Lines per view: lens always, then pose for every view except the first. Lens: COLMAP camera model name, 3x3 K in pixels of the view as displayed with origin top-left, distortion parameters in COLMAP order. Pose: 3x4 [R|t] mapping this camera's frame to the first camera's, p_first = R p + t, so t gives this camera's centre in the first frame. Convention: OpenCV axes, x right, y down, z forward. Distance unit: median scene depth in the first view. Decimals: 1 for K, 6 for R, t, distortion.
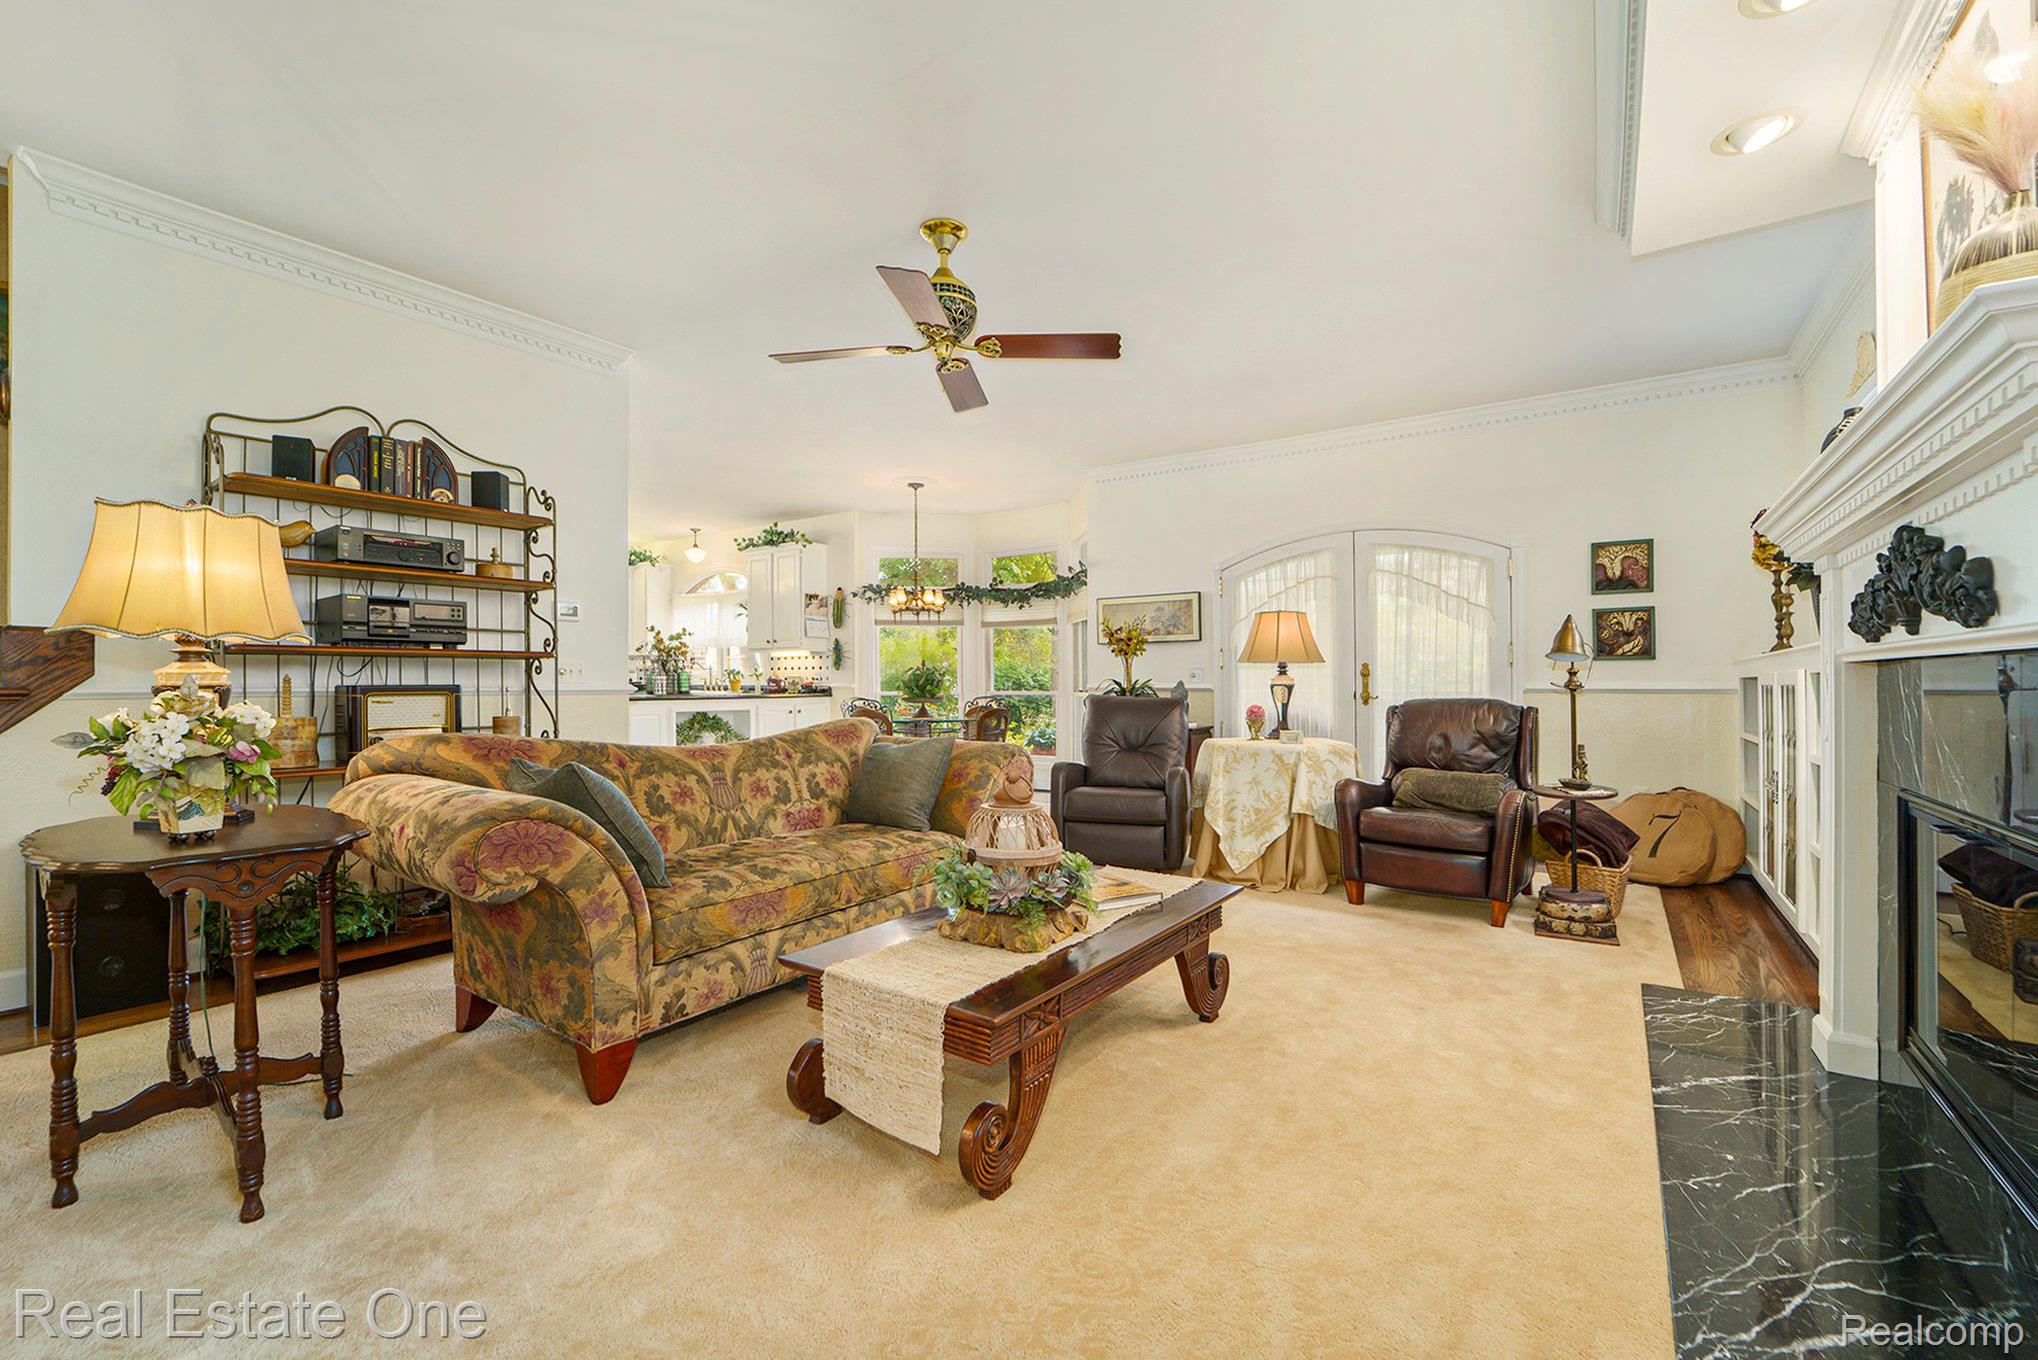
lens RADIAL K [[854.3, 0, 1009.1], [0, 854.3, 680.6], [0, 0, 1]] dist [-0.009683, -0.000005]
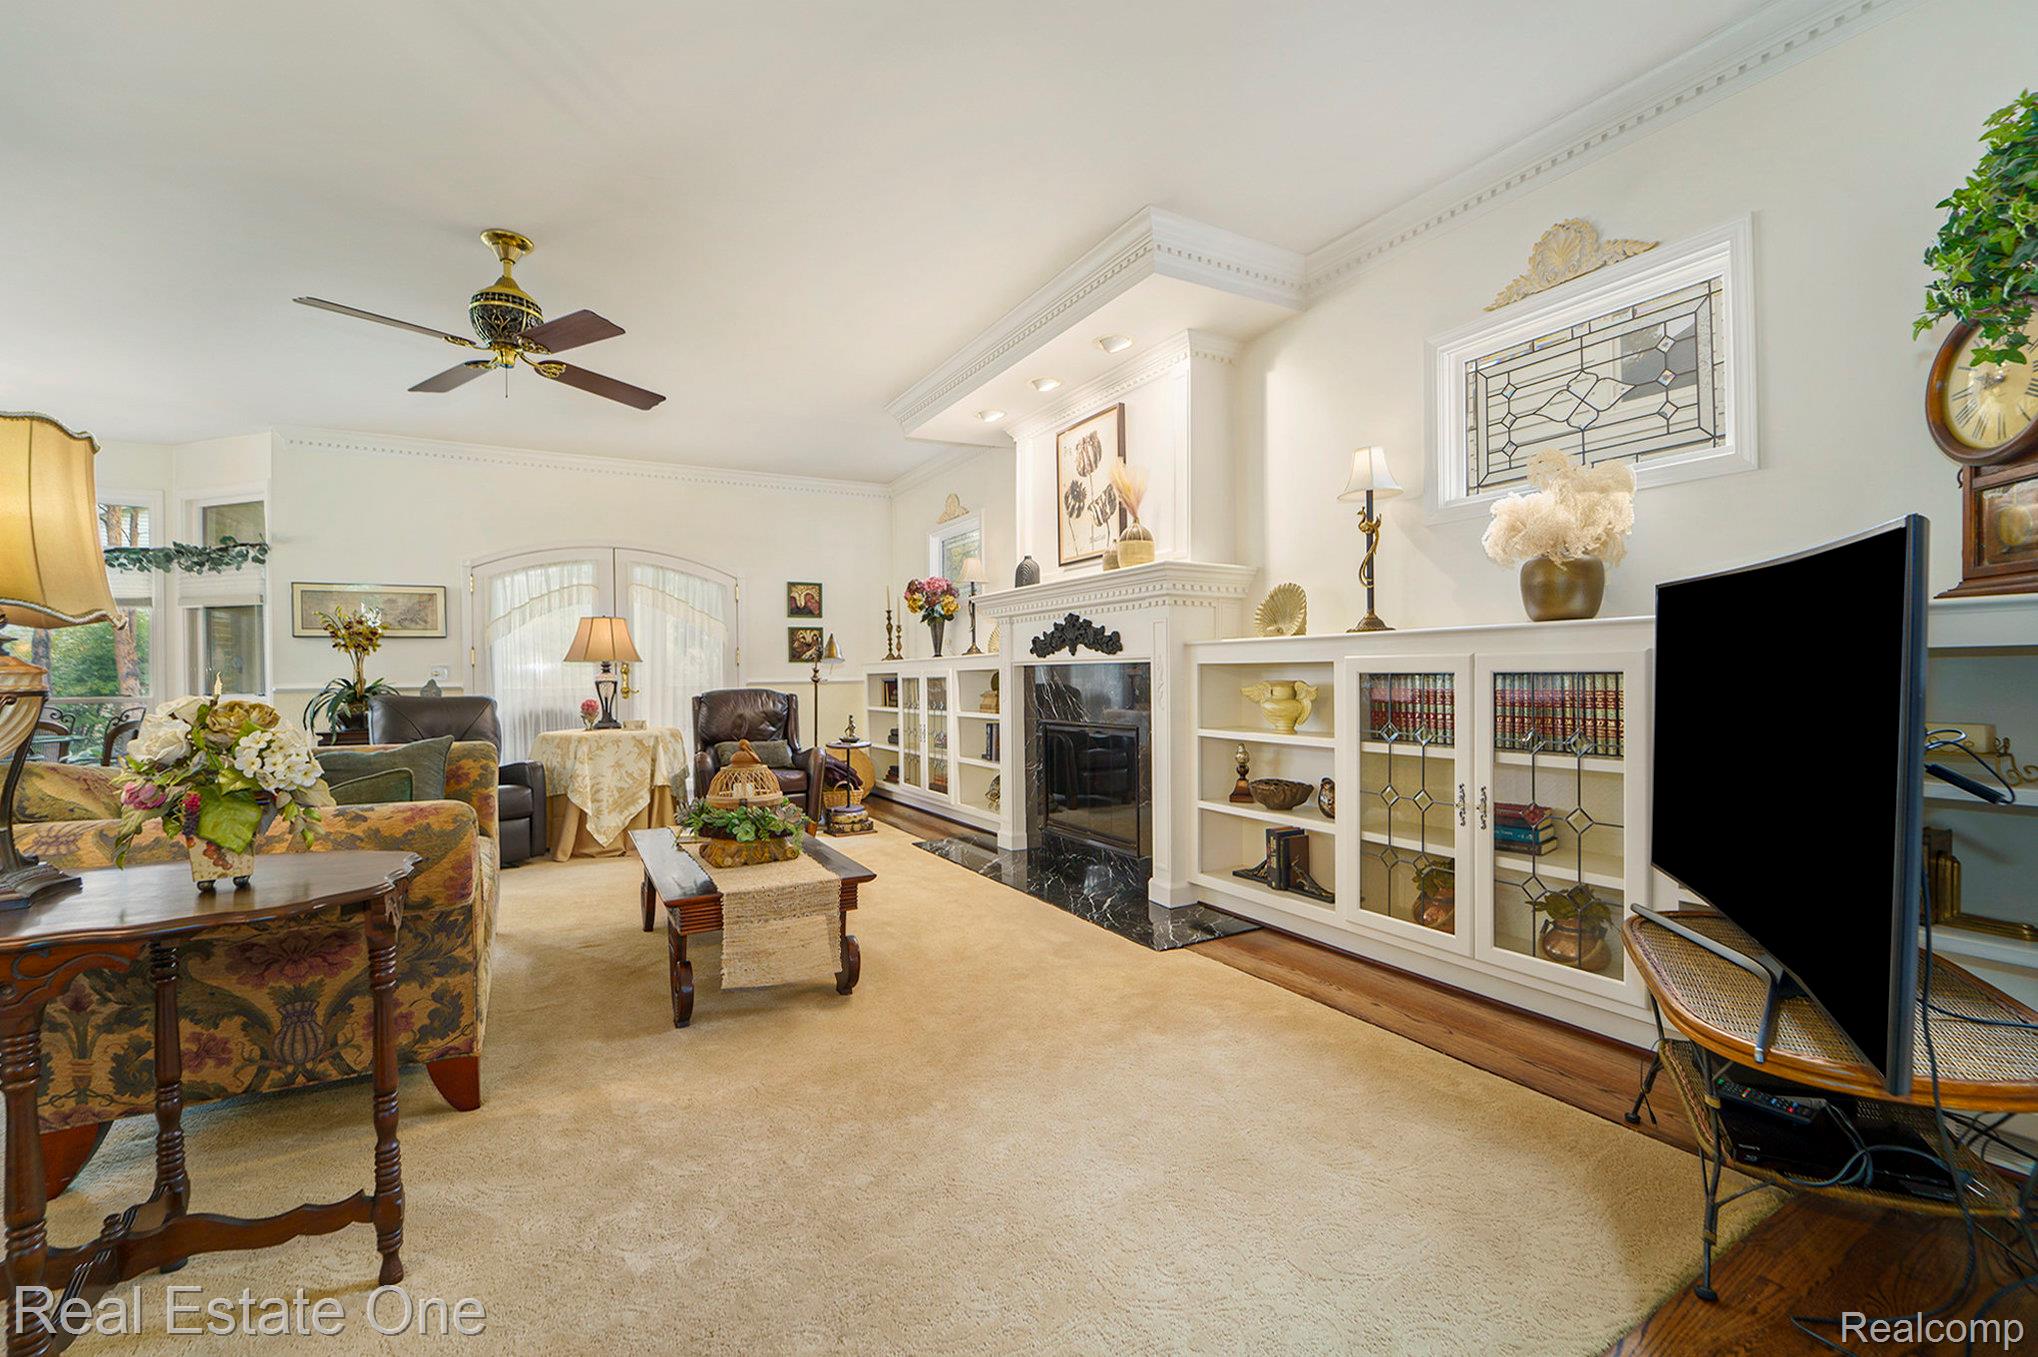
lens RADIAL K [[849.0, 0, 1032.8], [0, 849.0, 670.9], [0, 0, 1]] dist [-0.001931, -0.000102]
pose [[0.430114, -0.000363, 0.902775, -0.361763], [0.009212, 0.999950, -0.003987, 0.000719], [-0.902728, 0.010031, 0.430095, -0.003596]]
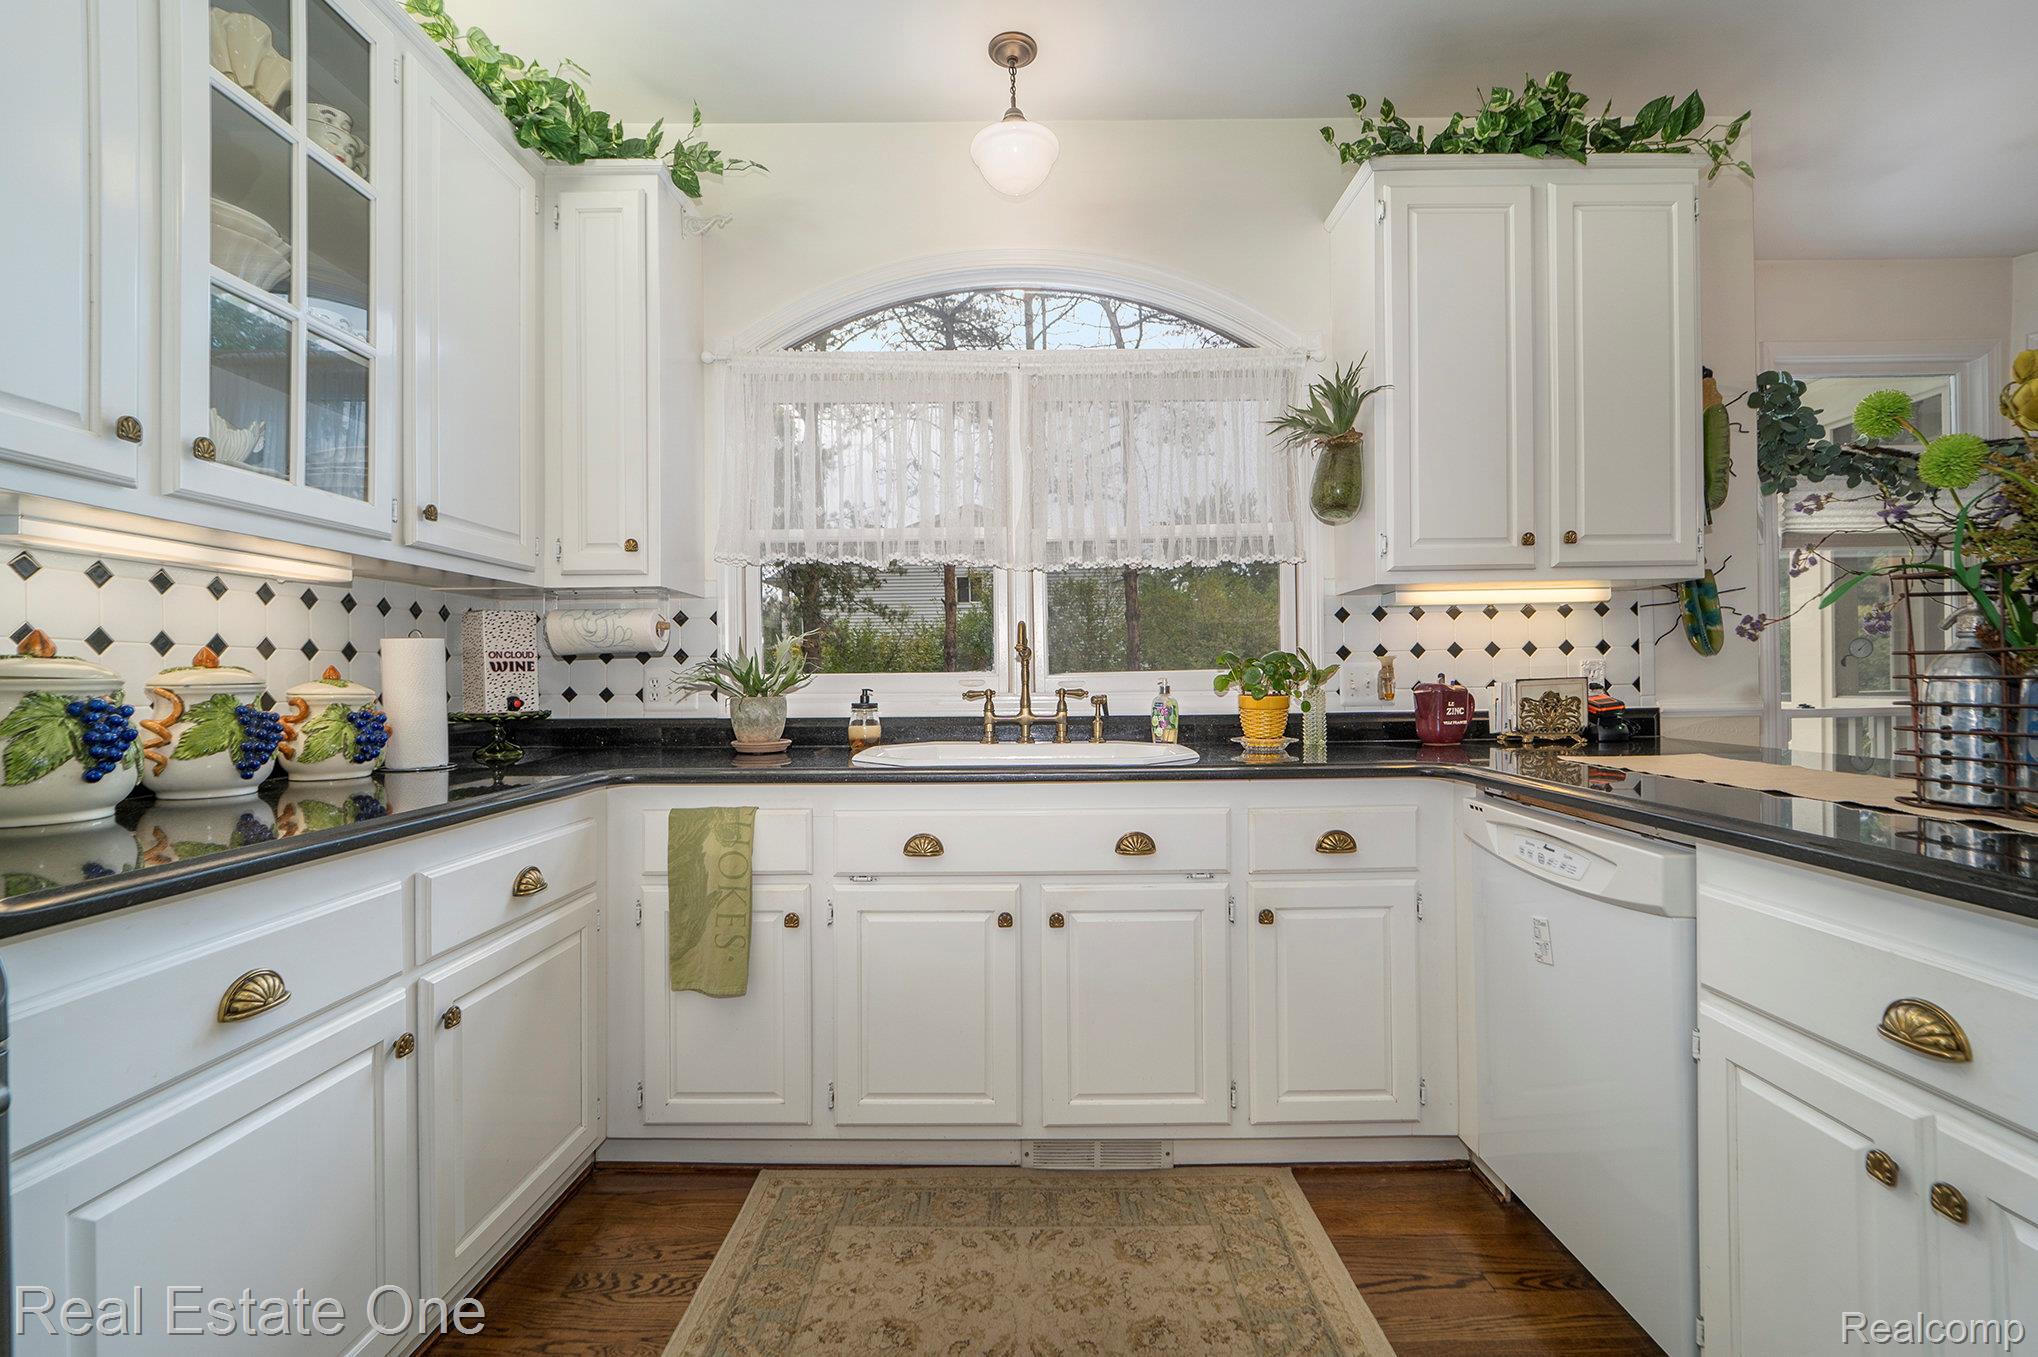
lens RADIAL K [[909.8, 0, 1019.0], [0, 909.8, 687.1], [0, 0, 1]] dist [0.000764, -0.018418]
pose [[0.814055, -0.013824, 0.580623, -0.780653], [0.007510, 0.999884, 0.013276, -0.010296], [-0.580739, -0.006447, 0.814064, 1.219635]]
